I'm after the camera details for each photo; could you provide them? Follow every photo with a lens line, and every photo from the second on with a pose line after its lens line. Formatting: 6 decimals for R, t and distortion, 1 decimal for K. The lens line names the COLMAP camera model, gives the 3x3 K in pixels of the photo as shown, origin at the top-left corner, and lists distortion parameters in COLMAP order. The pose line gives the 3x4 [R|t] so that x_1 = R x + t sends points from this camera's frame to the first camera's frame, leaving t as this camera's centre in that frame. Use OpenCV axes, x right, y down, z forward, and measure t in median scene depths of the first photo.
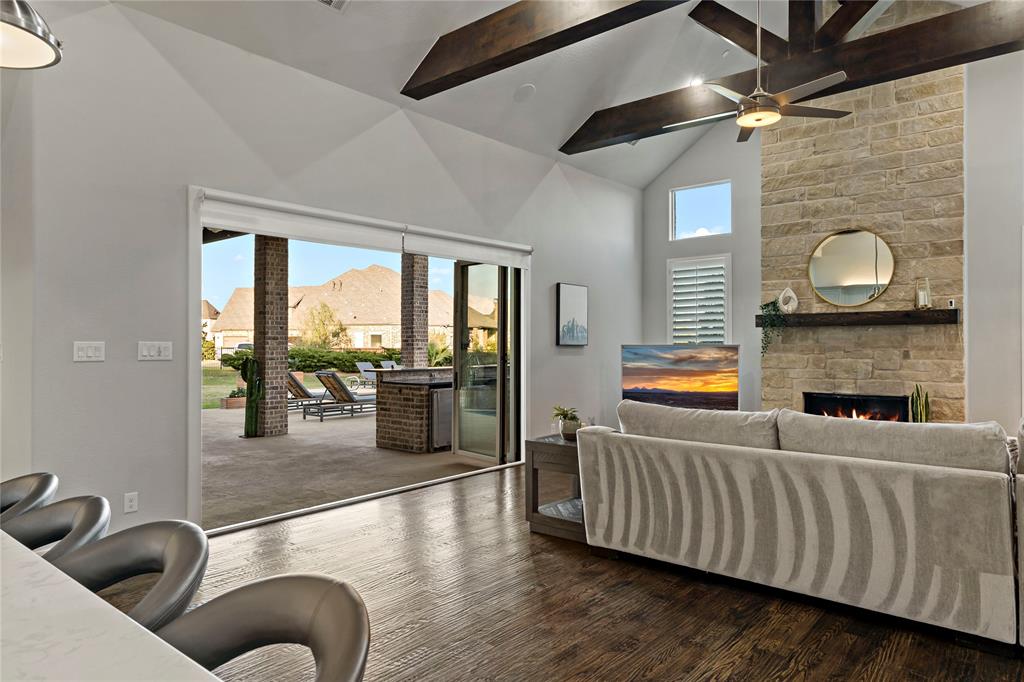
lens RADIAL K [[656.7, 0, 508.3], [0, 656.7, 345.8], [0, 0, 1]] dist [0.024437, -0.000983]
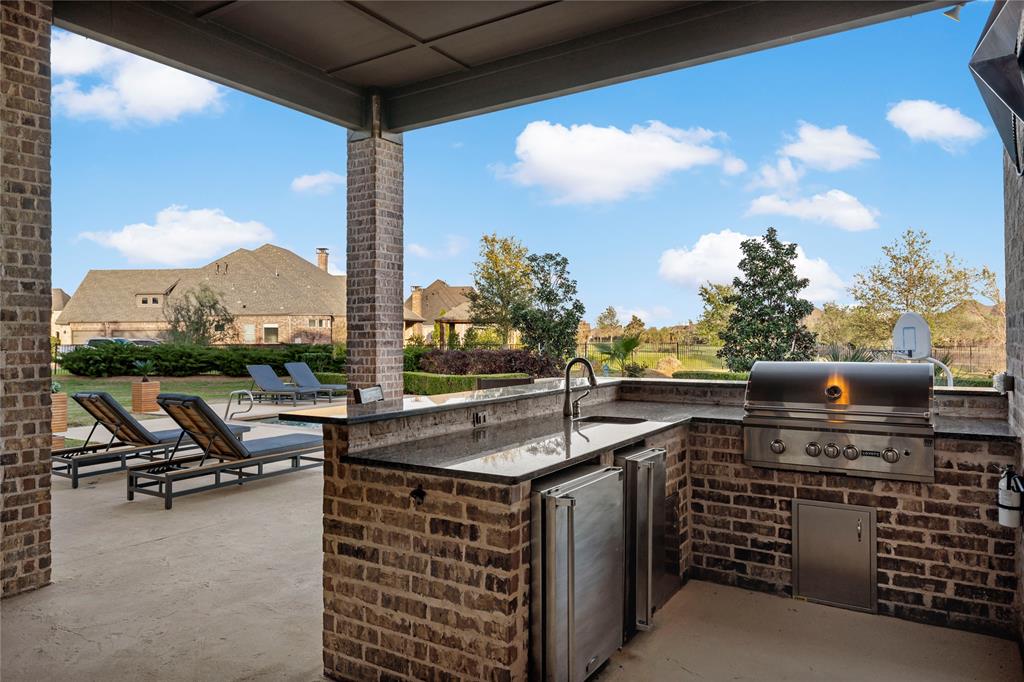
lens RADIAL K [[690.3, 0, 512.0], [0, 690.3, 341.0], [0, 0, 1]] dist [0.023281, -0.001219]
pose [[0.990256, -0.004995, 0.139168, -0.190811], [0.004852, 0.999987, 0.001365, 0.003798], [-0.139173, -0.000677, 0.990268, 0.808995]]
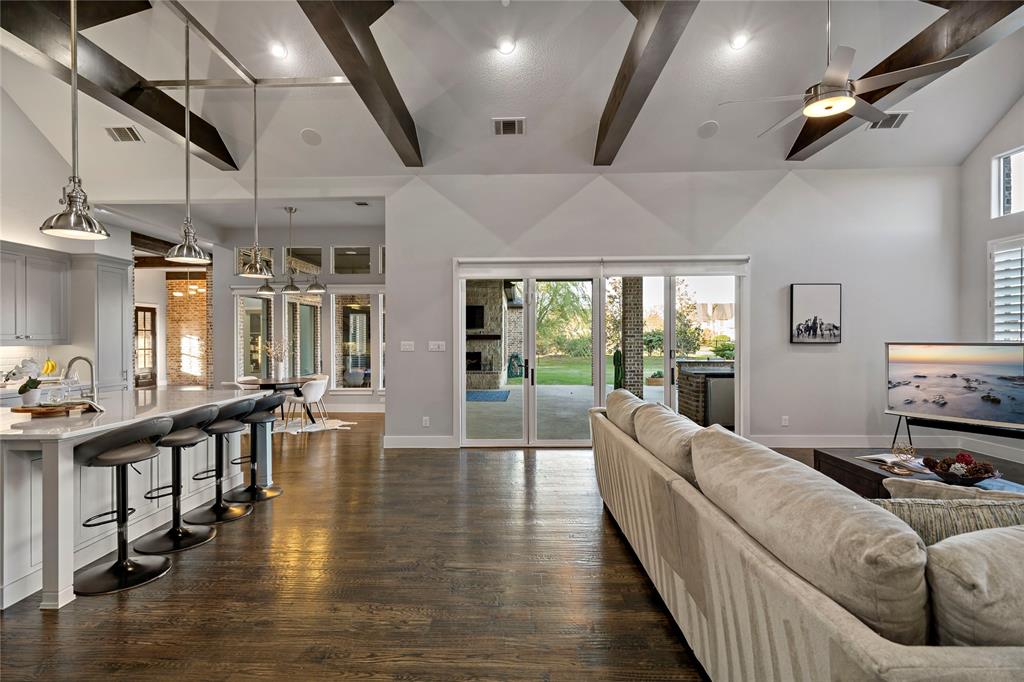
lens RADIAL K [[513.7, 0, 502.8], [0, 513.7, 343.3], [0, 0, 1]] dist [0.002008, 0.000046]
pose [[0.630305, 0.003728, -0.776339, 0.436666], [0.001677, 0.999980, 0.006163, -0.005898], [0.776346, -0.005187, 0.630286, 0.113591]]
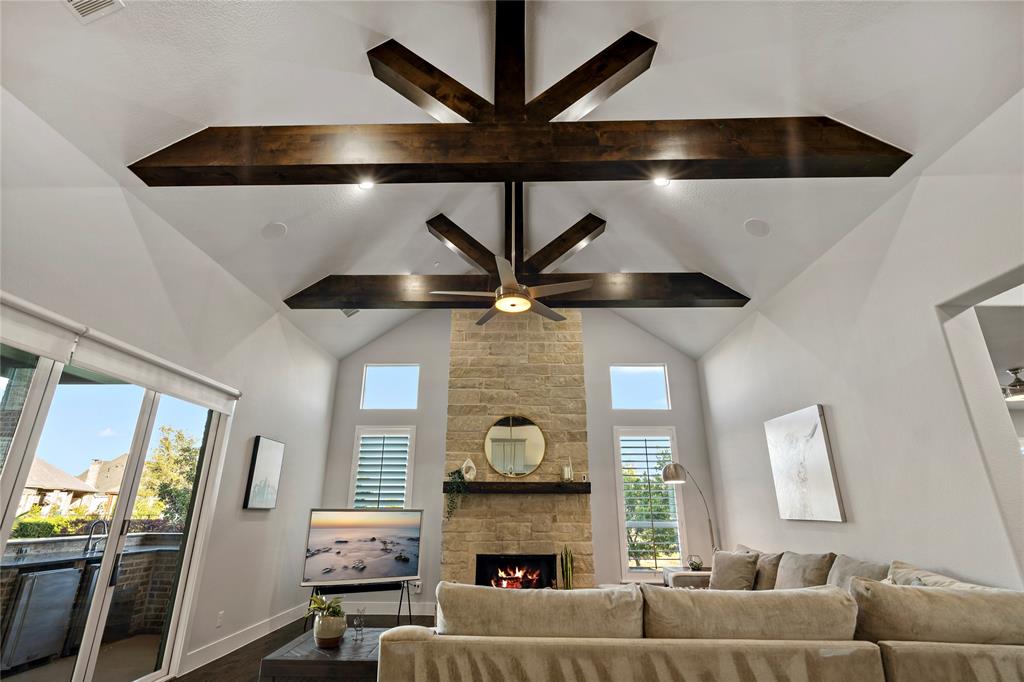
lens RADIAL K [[498.8, 0, 512.0], [0, 498.8, 341.0], [0, 0, 1]] dist [0.003011, -0.000688]
pose [[0.780003, 0.207063, 0.590526, -0.086270], [-0.004565, 0.945527, -0.325511, 0.002864], [-0.625759, 0.251203, 0.738459, 0.243781]]
